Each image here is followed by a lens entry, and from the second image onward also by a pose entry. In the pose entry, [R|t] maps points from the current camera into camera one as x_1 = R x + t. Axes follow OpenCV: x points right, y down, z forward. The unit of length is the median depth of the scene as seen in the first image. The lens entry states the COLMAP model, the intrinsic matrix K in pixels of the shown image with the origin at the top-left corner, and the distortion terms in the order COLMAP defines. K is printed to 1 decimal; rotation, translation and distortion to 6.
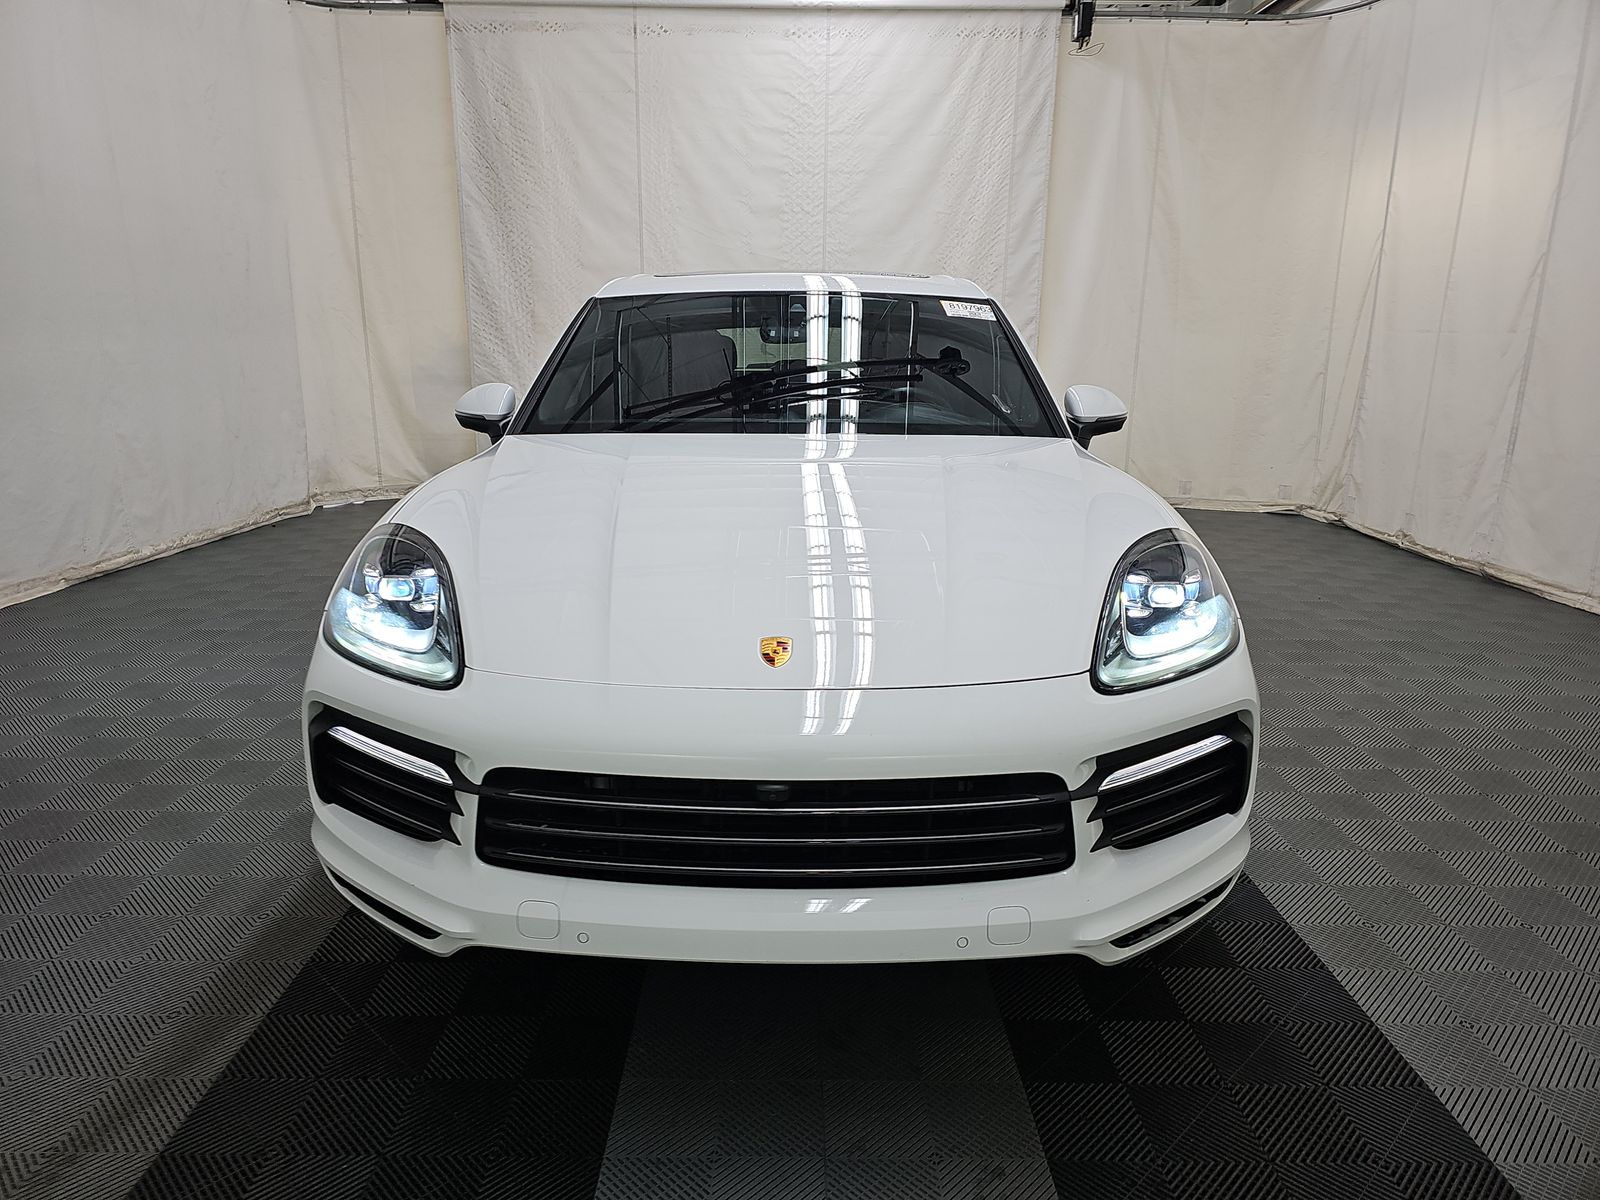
lens RADIAL K [[1121.6, 0, 802.6], [0, 1121.6, 606.2], [0, 0, 1]] dist [0.061671, -0.025038]
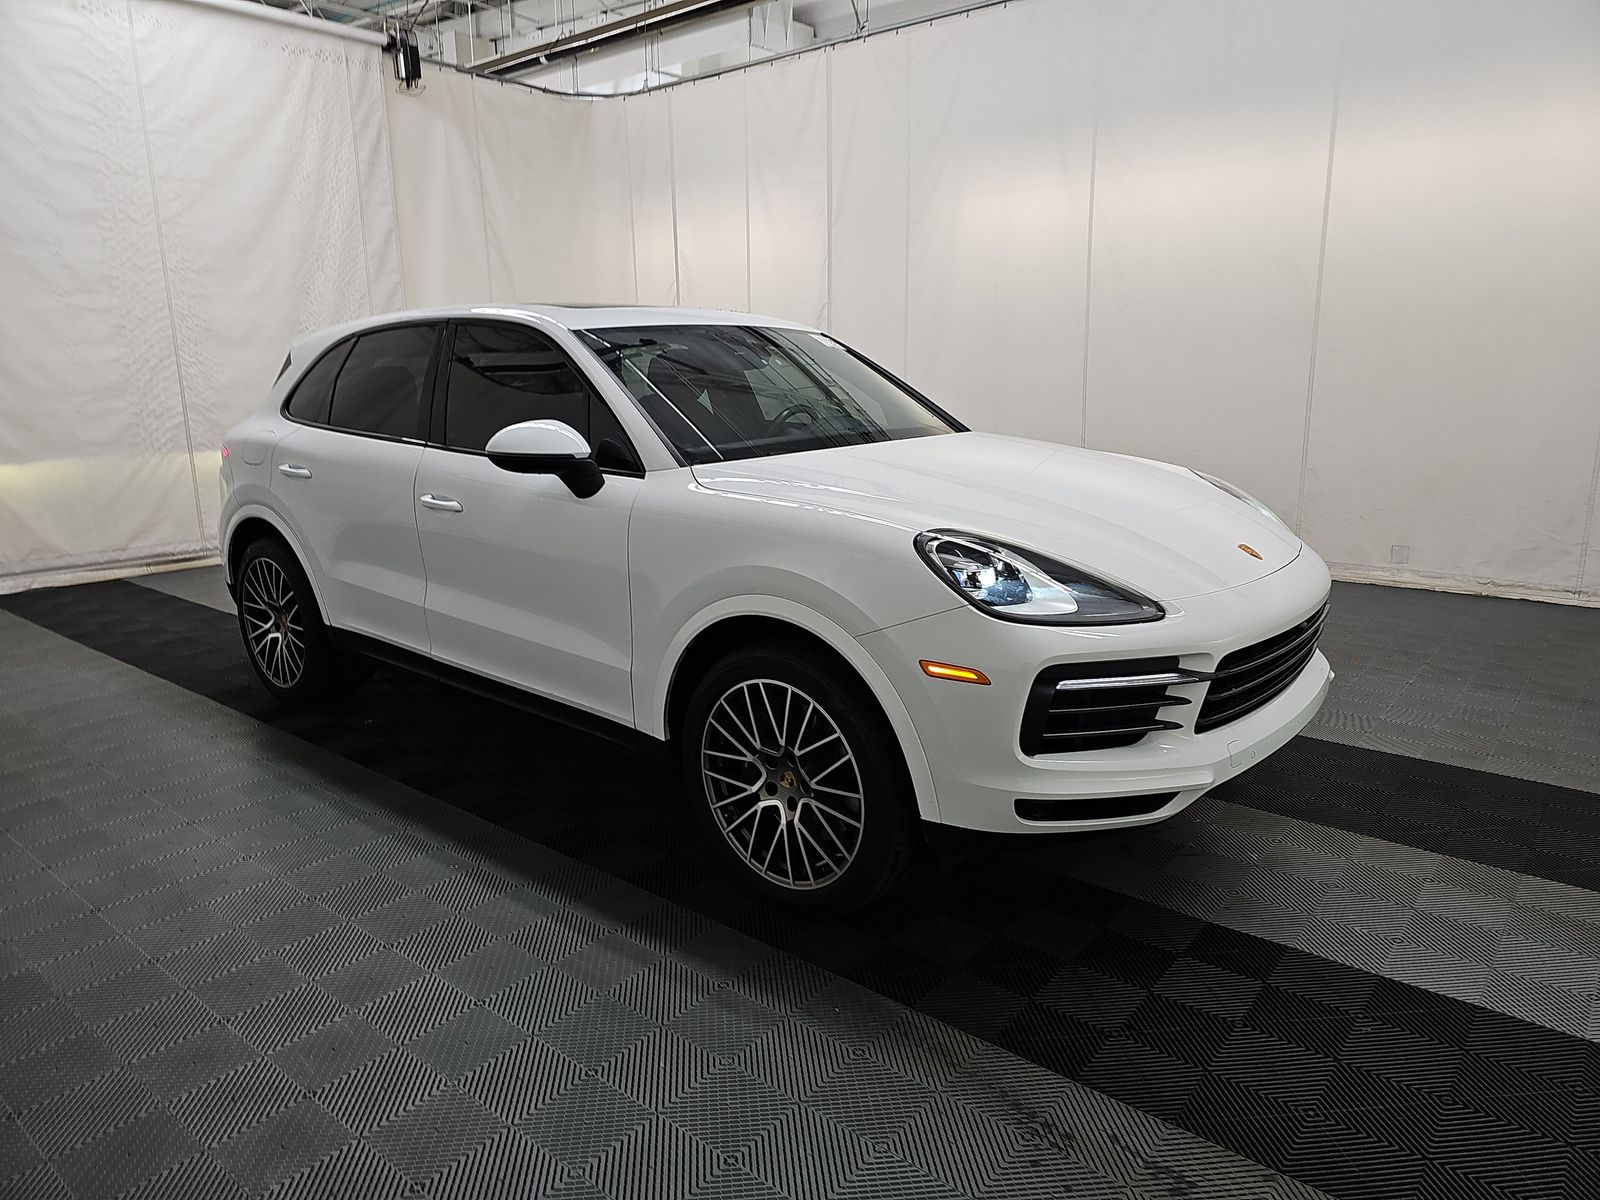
lens RADIAL K [[1121.6, 0, 802.9], [0, 1121.6, 595.6], [0, 0, 1]] dist [0.061671, -0.025038]
pose [[0.649713, -0.169453, 0.741053, -0.357562], [0.197414, 0.979004, 0.050782, -0.021949], [-0.734099, 0.113301, 0.669524, 0.098758]]
